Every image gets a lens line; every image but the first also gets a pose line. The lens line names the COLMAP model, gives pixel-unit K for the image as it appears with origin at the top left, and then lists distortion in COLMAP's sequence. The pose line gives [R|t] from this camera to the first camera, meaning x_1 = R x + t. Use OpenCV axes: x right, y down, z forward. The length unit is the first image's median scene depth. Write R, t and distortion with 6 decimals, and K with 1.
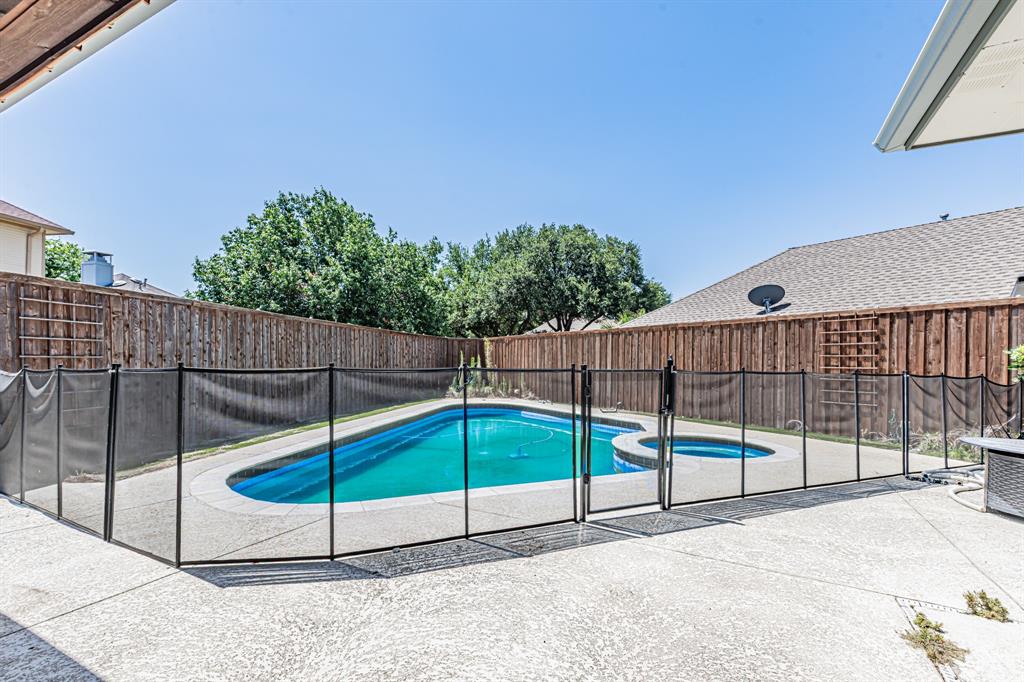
lens RADIAL K [[461.8, 0, 519.7], [0, 461.8, 359.7], [0, 0, 1]] dist [0.001580, 0.000214]
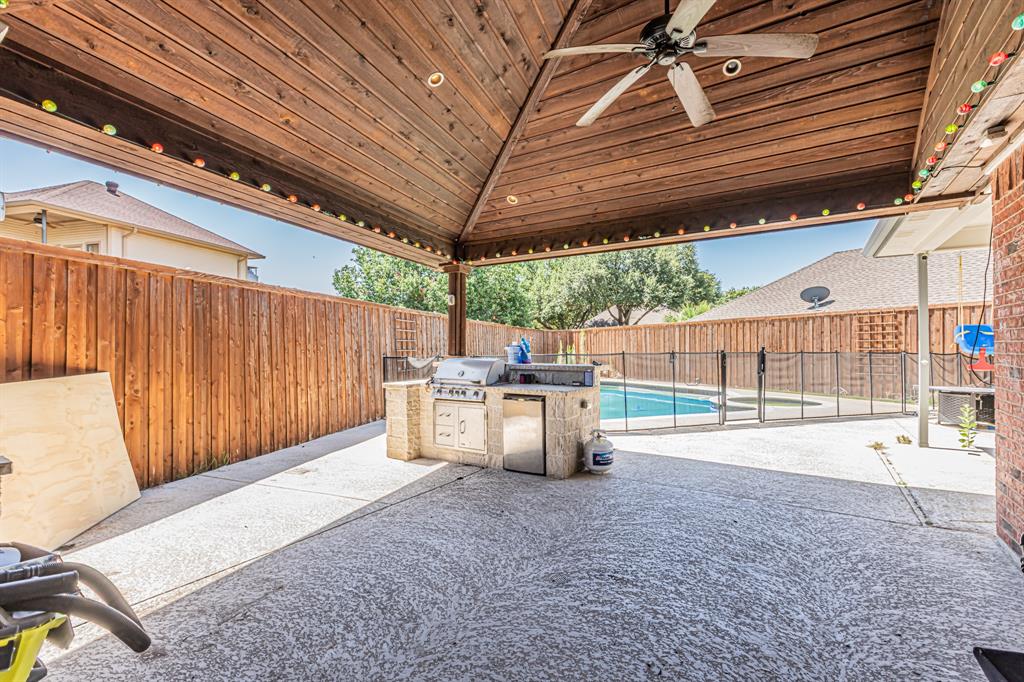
lens RADIAL K [[454.7, 0, 519.2], [0, 454.7, 349.3], [0, 0, 1]] dist [0.001160, -0.000106]
pose [[0.995904, -0.017033, -0.088800, -0.207099], [0.017565, 0.999832, 0.005214, -0.006182], [0.088696, -0.006753, 0.996036, -0.394511]]
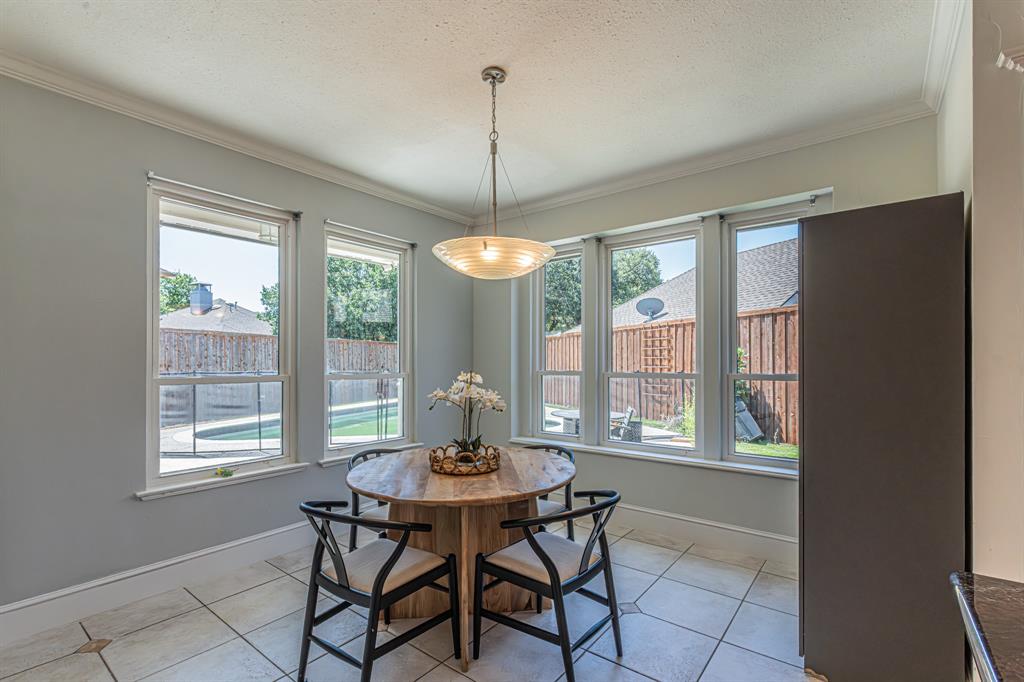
lens RADIAL K [[468.1, 0, 512.2], [0, 468.1, 361.4], [0, 0, 1]] dist [0.002159, 0.000190]
pose [[0.981718, -0.016375, -0.189637, 0.452728], [0.016394, 0.999865, -0.001471, -0.001331], [0.189635, -0.001665, 0.981853, -0.284830]]
